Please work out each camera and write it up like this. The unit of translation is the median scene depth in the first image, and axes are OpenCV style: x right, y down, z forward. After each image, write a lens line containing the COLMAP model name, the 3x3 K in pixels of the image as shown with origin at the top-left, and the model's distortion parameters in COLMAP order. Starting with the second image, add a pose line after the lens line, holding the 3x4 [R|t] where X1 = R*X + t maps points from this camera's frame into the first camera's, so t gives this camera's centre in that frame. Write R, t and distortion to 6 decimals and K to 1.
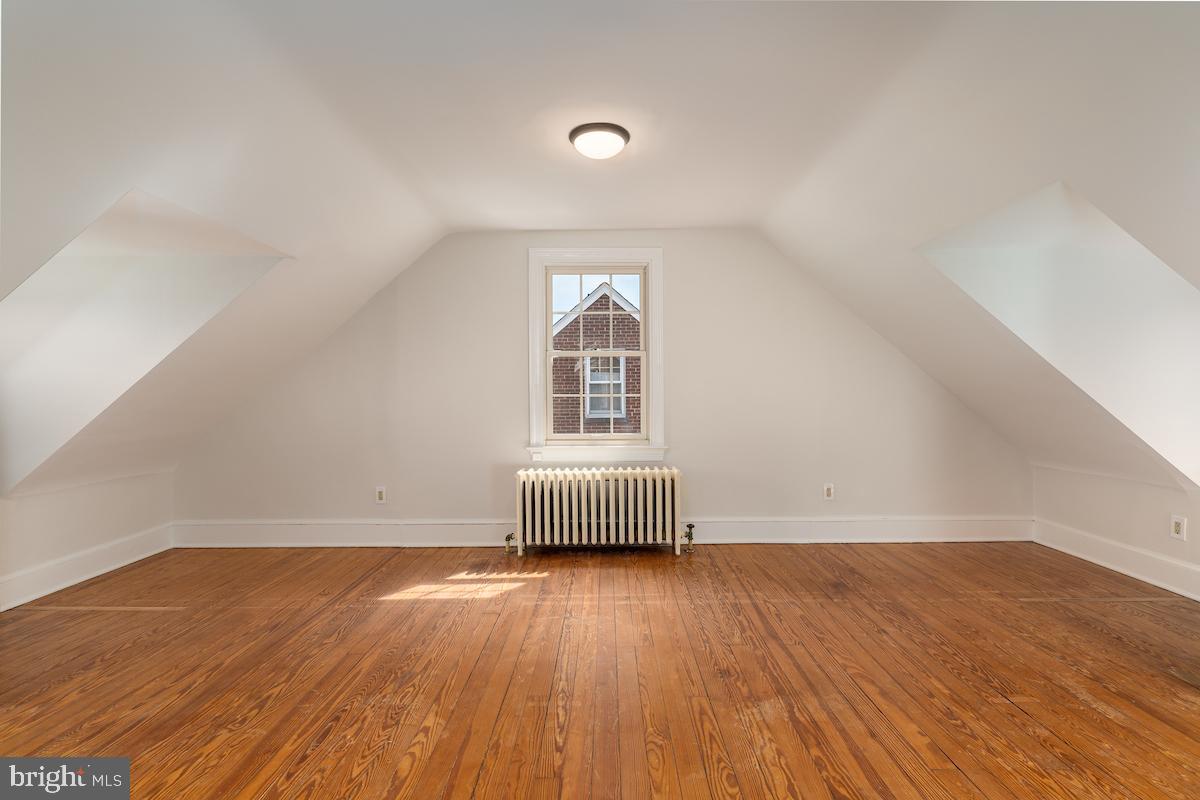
lens RADIAL K [[542.8, 0, 602.6], [0, 542.8, 398.8], [0, 0, 1]] dist [-0.003963, -0.000079]
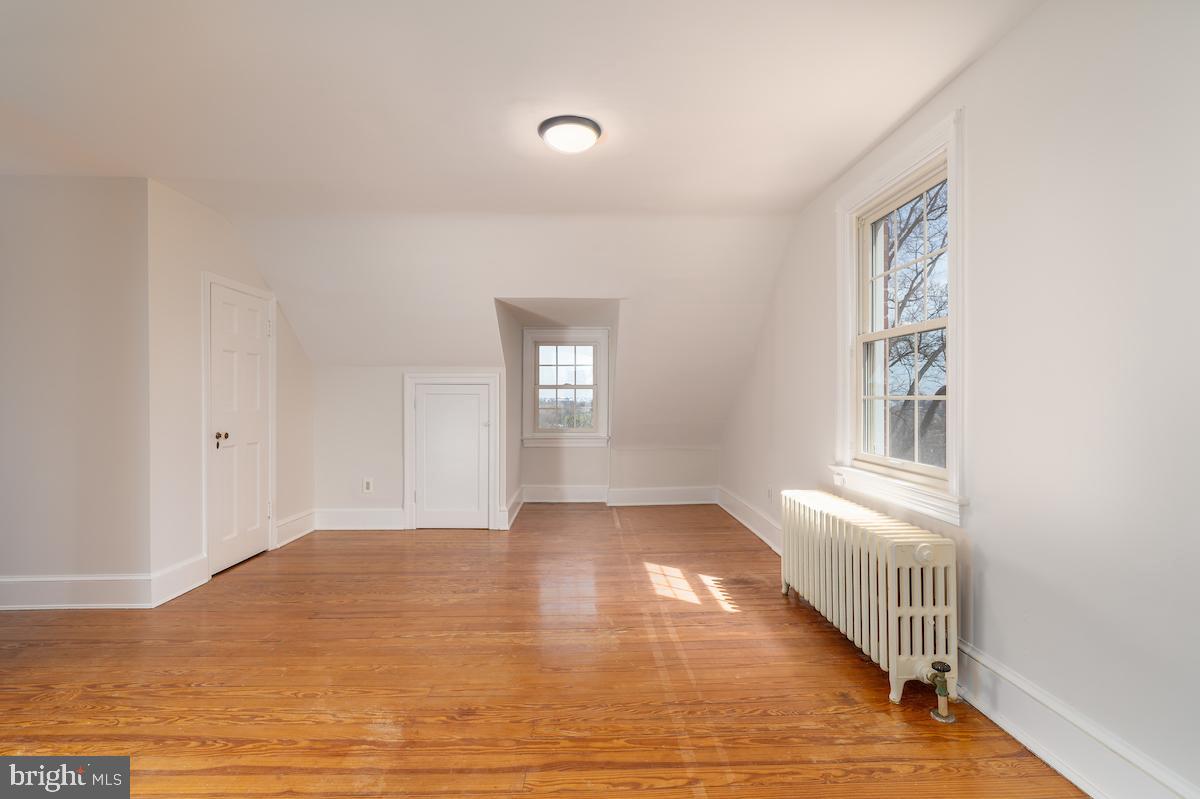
lens RADIAL K [[542.8, 0, 601.8], [0, 542.8, 397.2], [0, 0, 1]] dist [-0.003963, -0.000079]
pose [[0.032635, 0.005115, -0.999454, 0.766871], [-0.004979, 0.999975, 0.004955, -0.010763], [0.999455, 0.004814, 0.032660, 0.814060]]
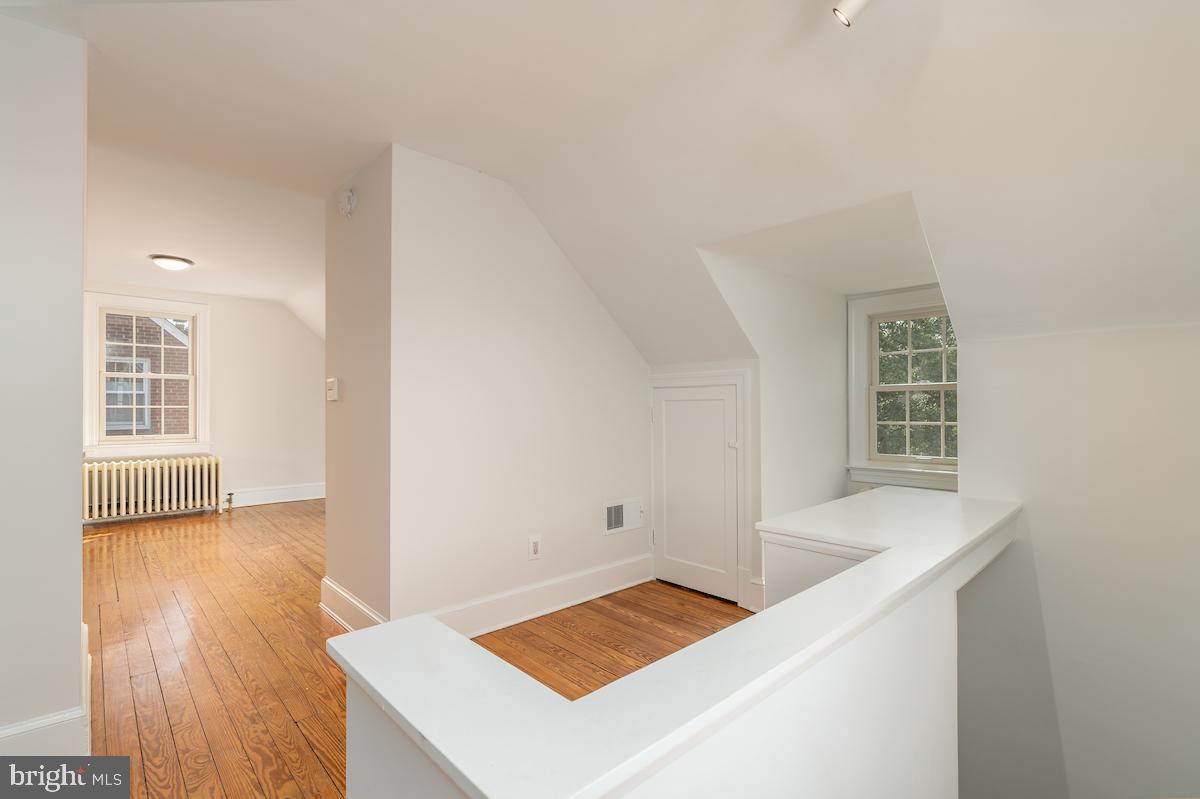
lens RADIAL K [[542.8, 0, 598.0], [0, 542.8, 405.5], [0, 0, 1]] dist [-0.003963, -0.000079]
pose [[0.728052, 0.012930, 0.685400, -0.161239], [-0.004715, 0.999893, -0.013855, 0.005118], [-0.685505, 0.006856, 0.728035, -0.987896]]
